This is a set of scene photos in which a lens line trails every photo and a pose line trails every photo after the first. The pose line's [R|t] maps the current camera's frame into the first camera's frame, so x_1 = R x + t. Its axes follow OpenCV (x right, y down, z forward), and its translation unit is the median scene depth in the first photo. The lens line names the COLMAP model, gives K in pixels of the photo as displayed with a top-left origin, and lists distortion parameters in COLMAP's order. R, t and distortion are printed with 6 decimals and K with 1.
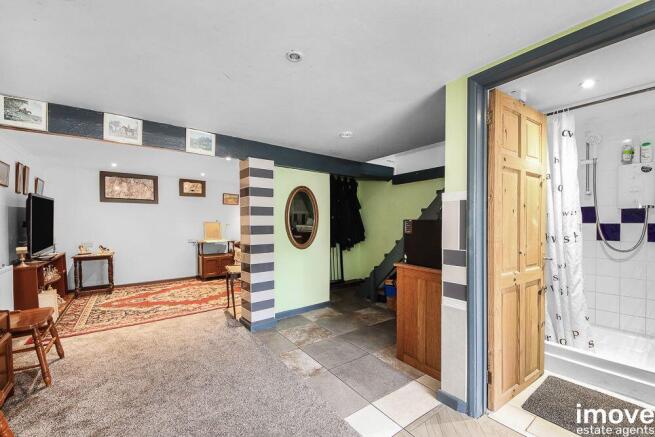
lens RADIAL K [[260.4, 0, 306.4], [0, 260.4, 229.3], [0, 0, 1]] dist [-0.016781, -0.000258]
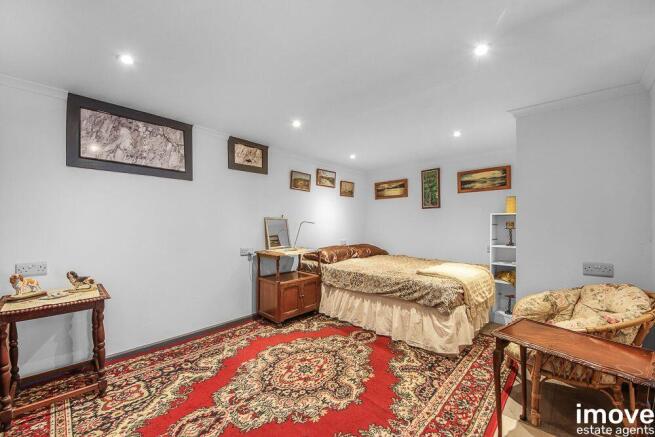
lens RADIAL K [[260.4, 0, 316.0], [0, 260.4, 228.3], [0, 0, 1]] dist [-0.016781, -0.000258]
pose [[0.984927, 0.003185, 0.172940, -0.433271], [-0.002182, 0.999980, -0.005990, -0.002886], [-0.172956, 0.005523, 0.984914, 0.476063]]
